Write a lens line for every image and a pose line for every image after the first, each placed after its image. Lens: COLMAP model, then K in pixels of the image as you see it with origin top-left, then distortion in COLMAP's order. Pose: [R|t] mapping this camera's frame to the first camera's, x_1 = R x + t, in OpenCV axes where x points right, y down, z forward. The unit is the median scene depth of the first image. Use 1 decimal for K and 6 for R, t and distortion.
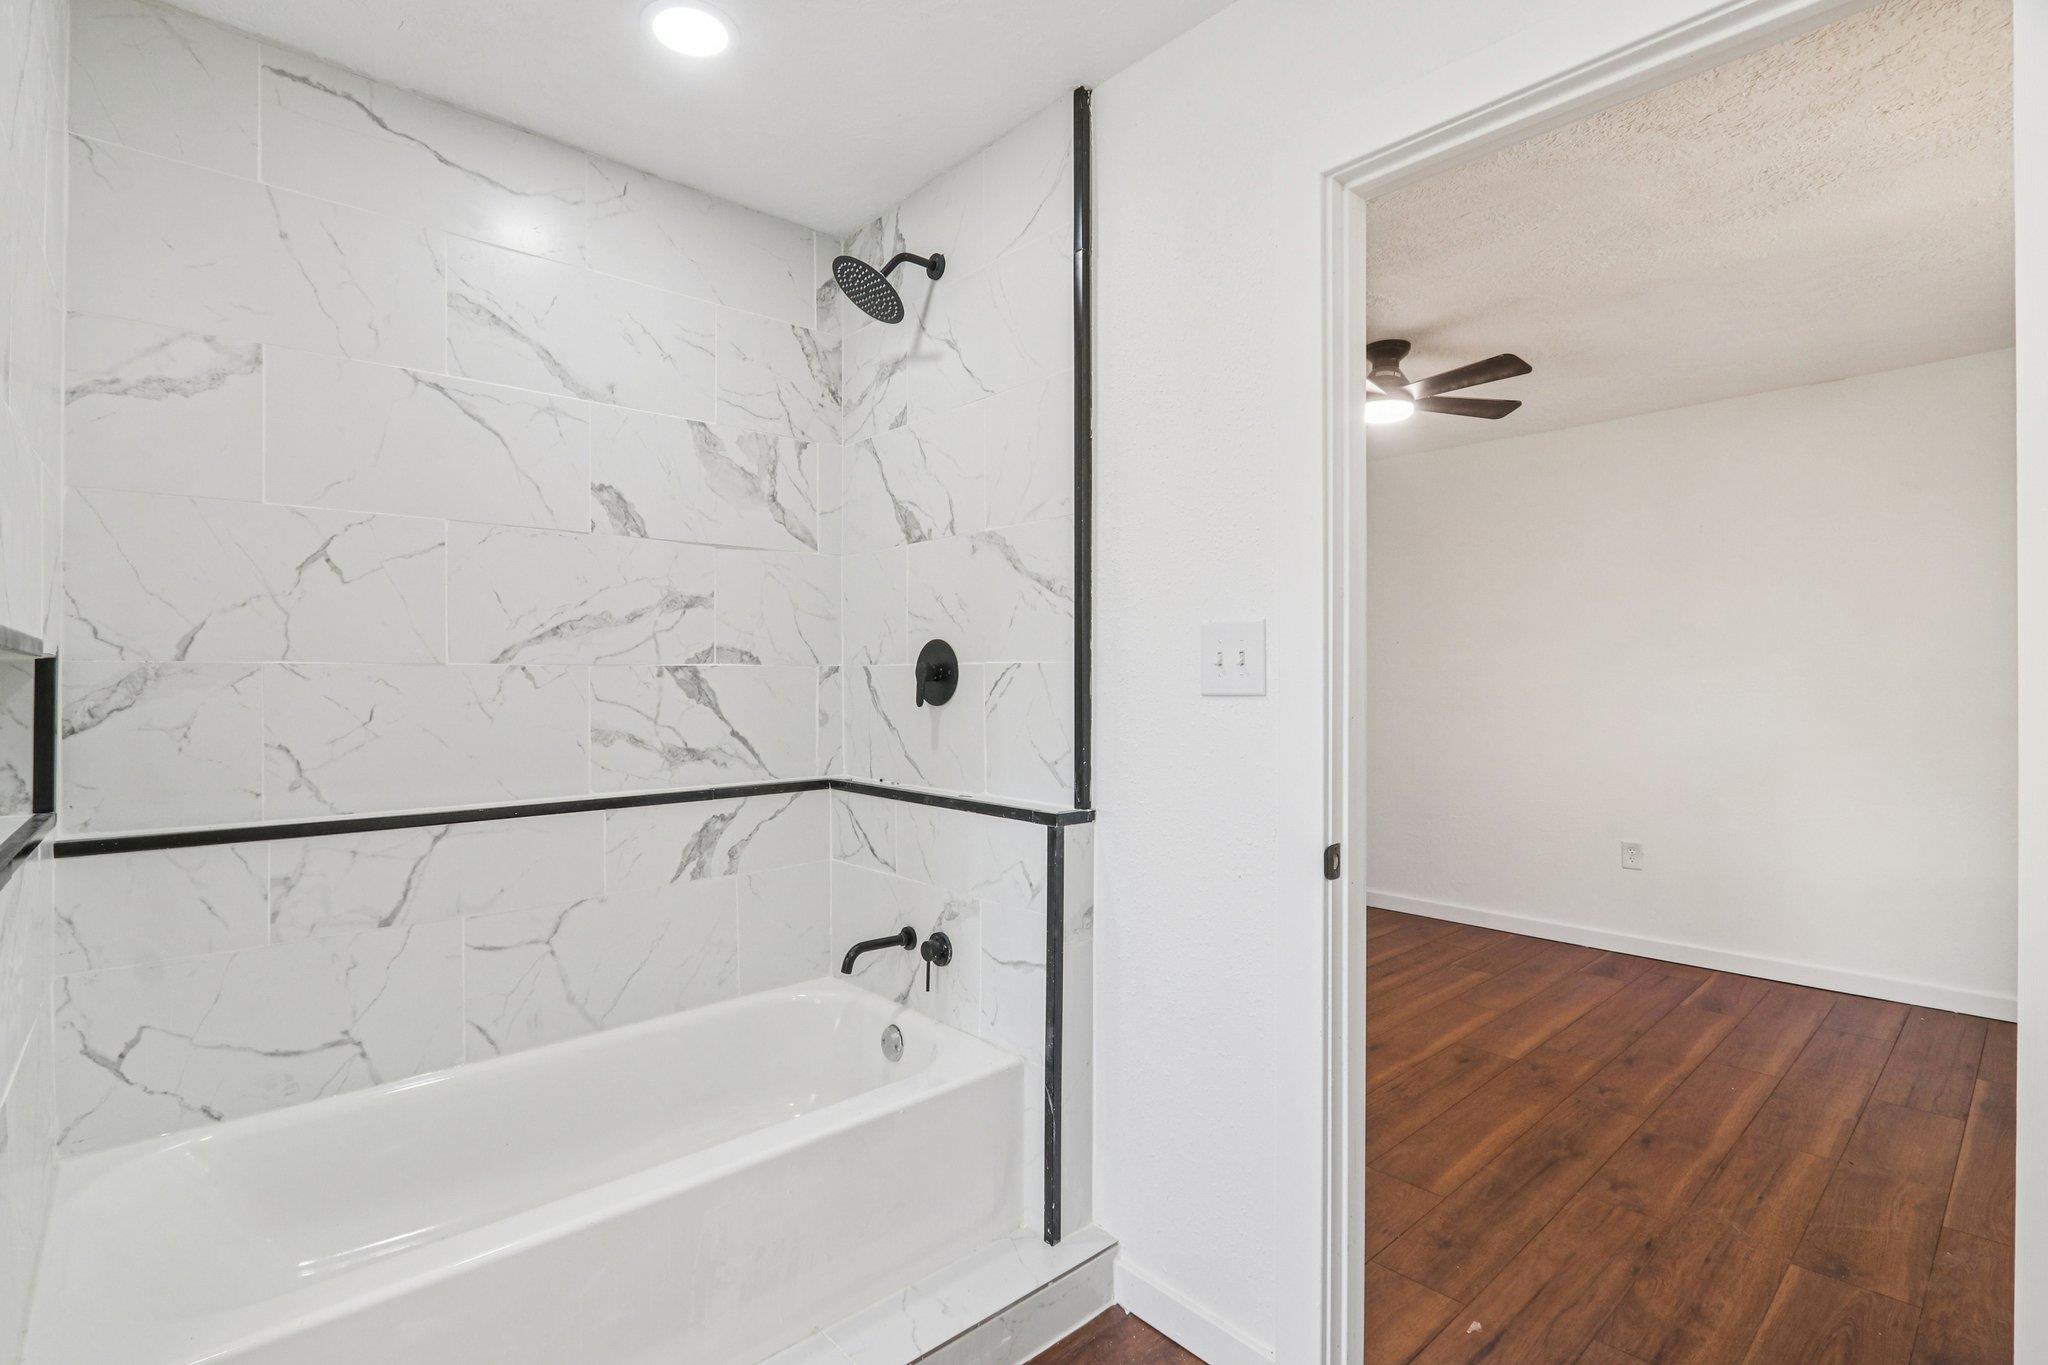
lens RADIAL K [[960.1, 0, 991.8], [0, 960.1, 678.4], [0, 0, 1]] dist [-0.001727, -0.000558]
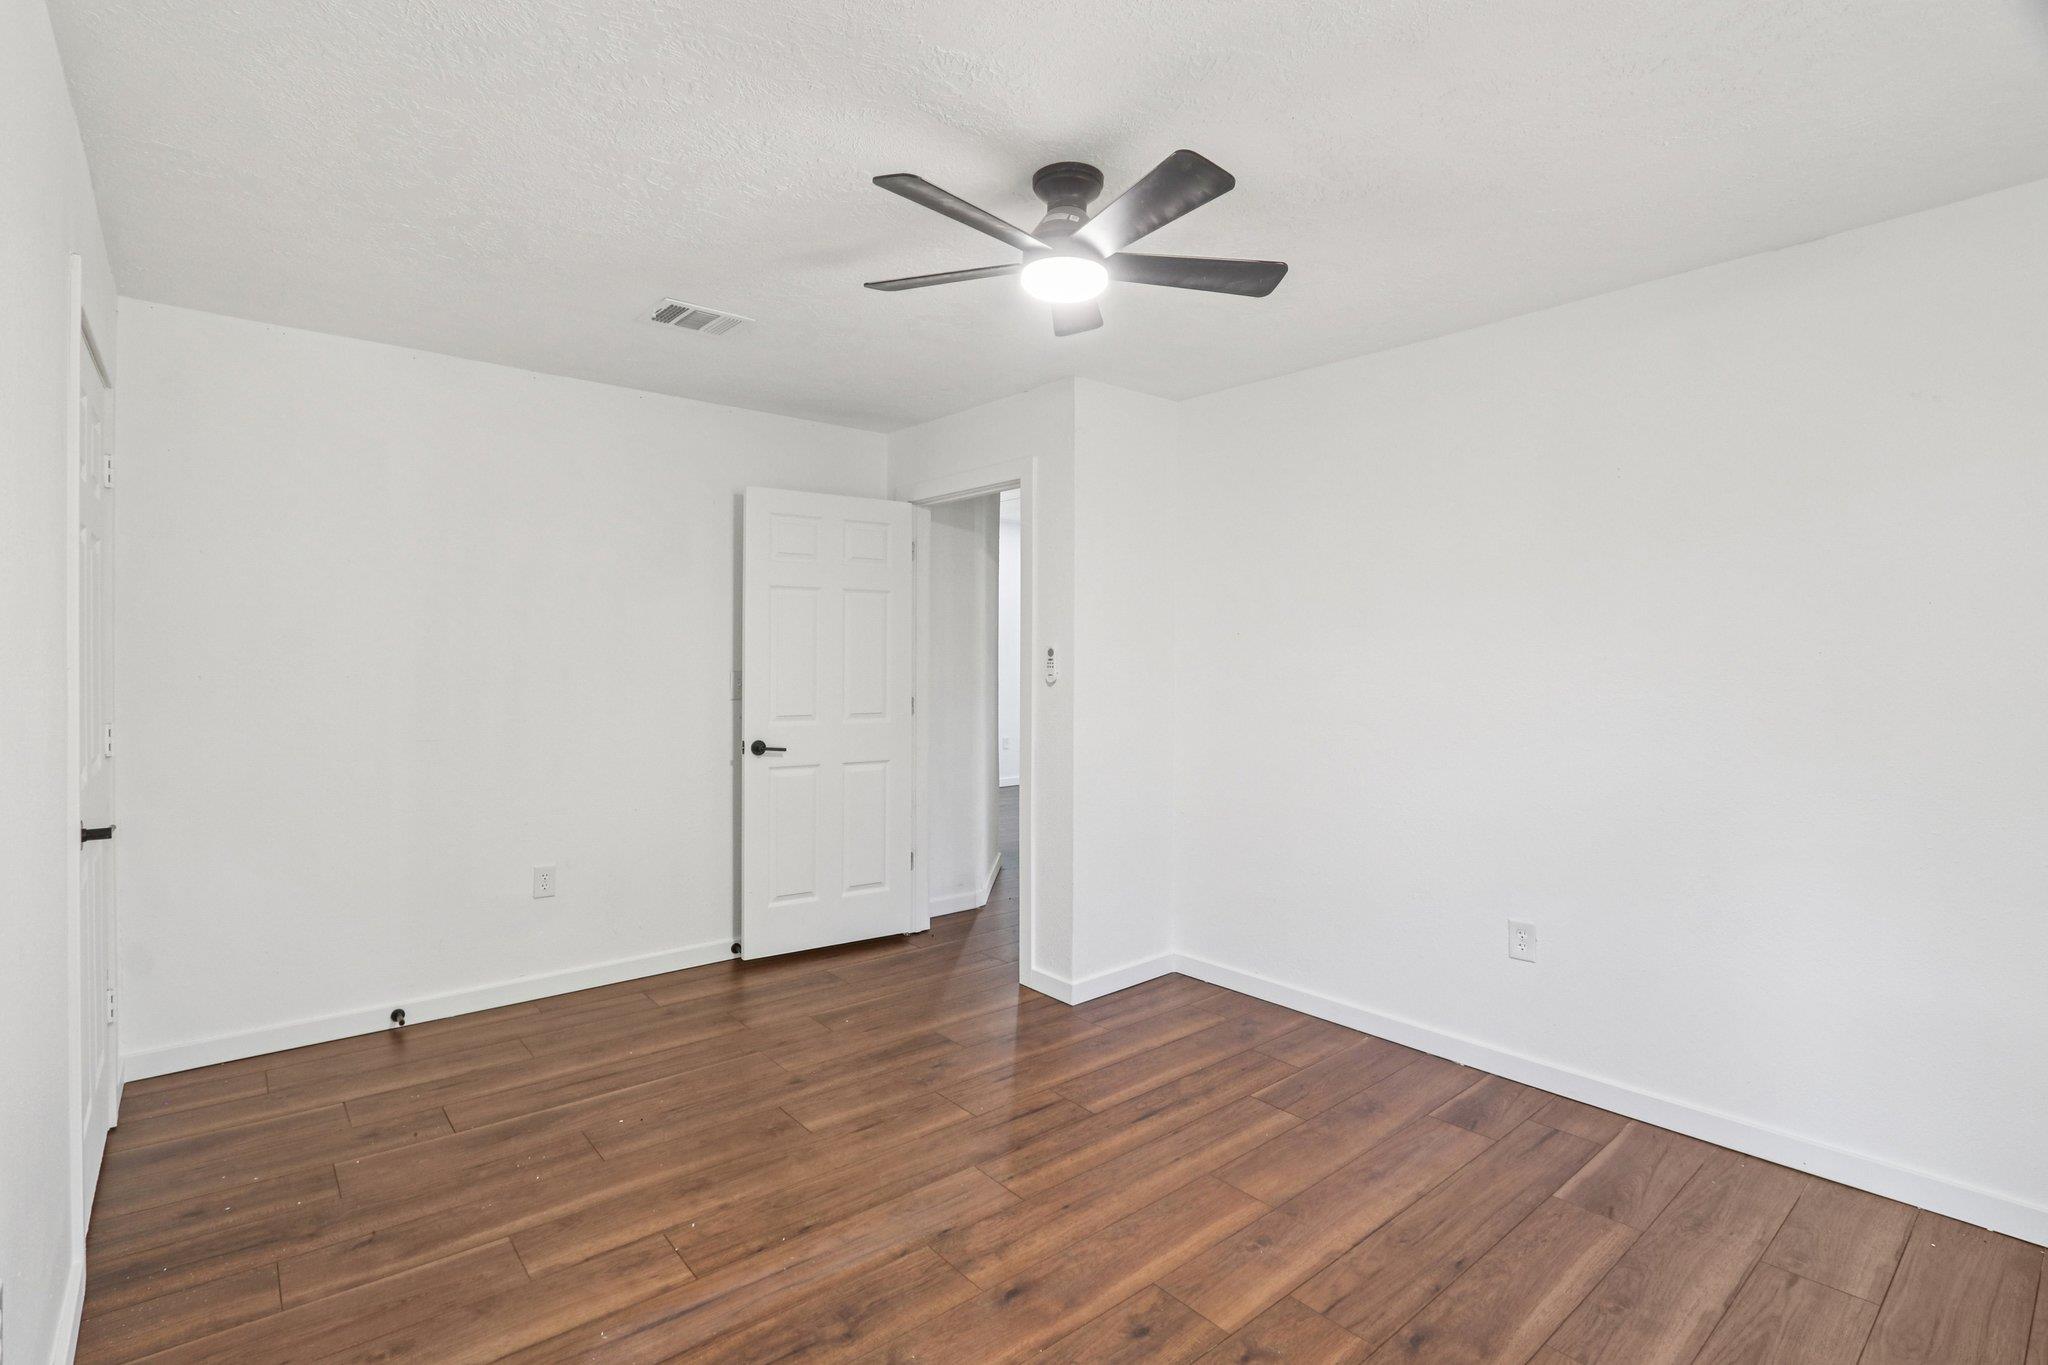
lens RADIAL K [[960.5, 0, 982.7], [0, 960.5, 665.7], [0, 0, 1]] dist [-0.004619, -0.000296]
pose [[0.999168, 0.002907, -0.040691, 0.381256], [-0.002745, 0.999988, 0.004030, -0.023702], [0.040702, -0.003915, 0.999164, 0.358694]]
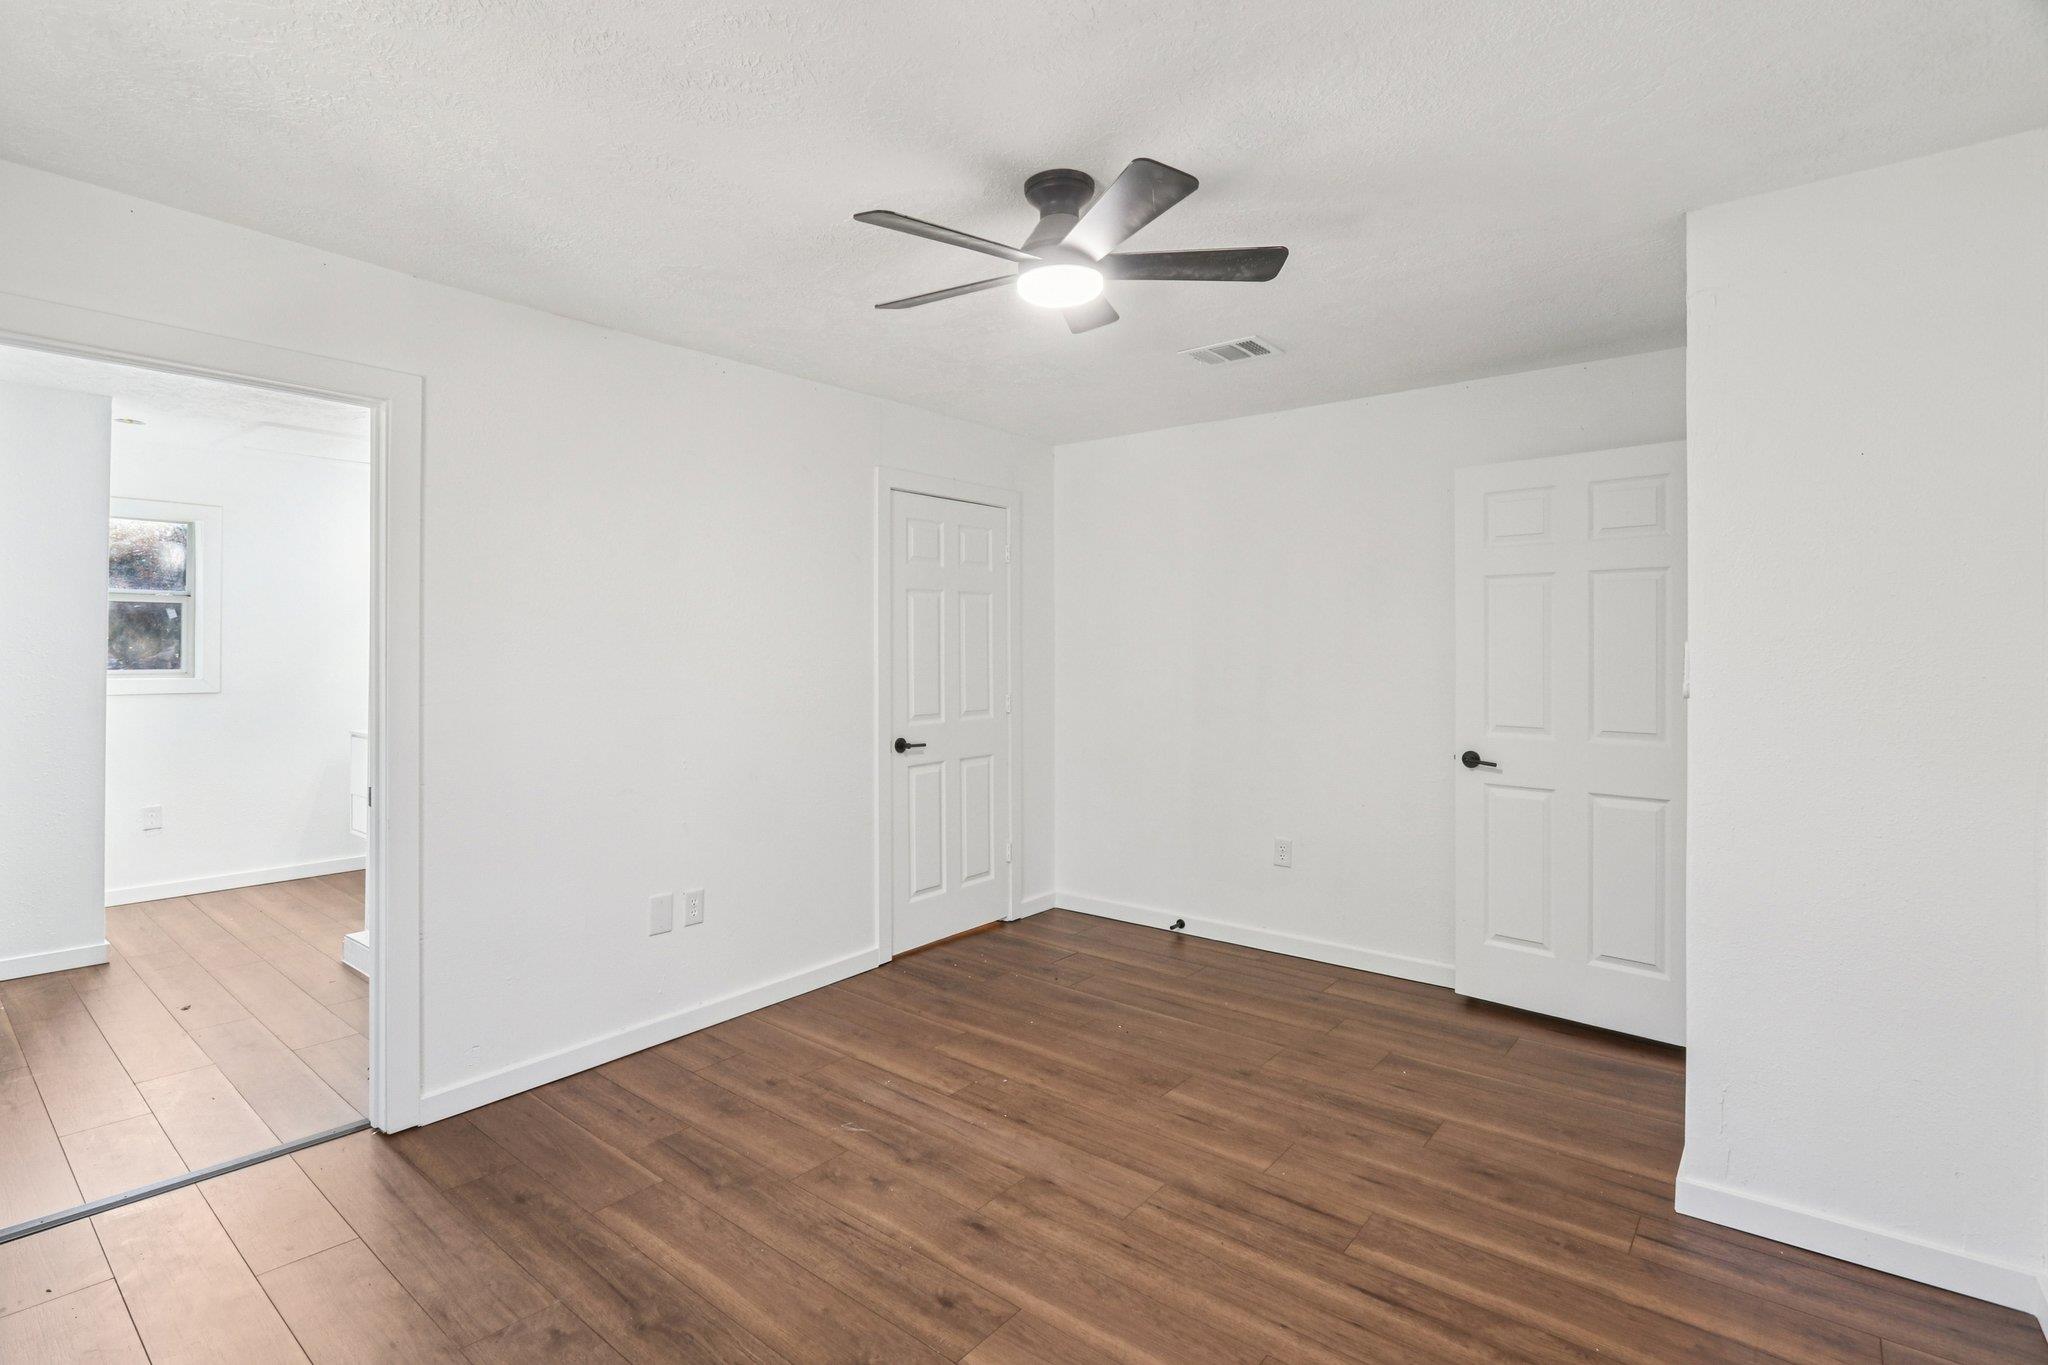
lens RADIAL K [[960.5, 0, 982.7], [0, 960.5, 665.7], [0, 0, 1]] dist [-0.004619, -0.000296]
pose [[0.143791, 0.006785, -0.989585, 1.037089], [0.003338, 0.999967, 0.007341, -0.032017], [0.989602, -0.004358, 0.143764, 0.855283]]
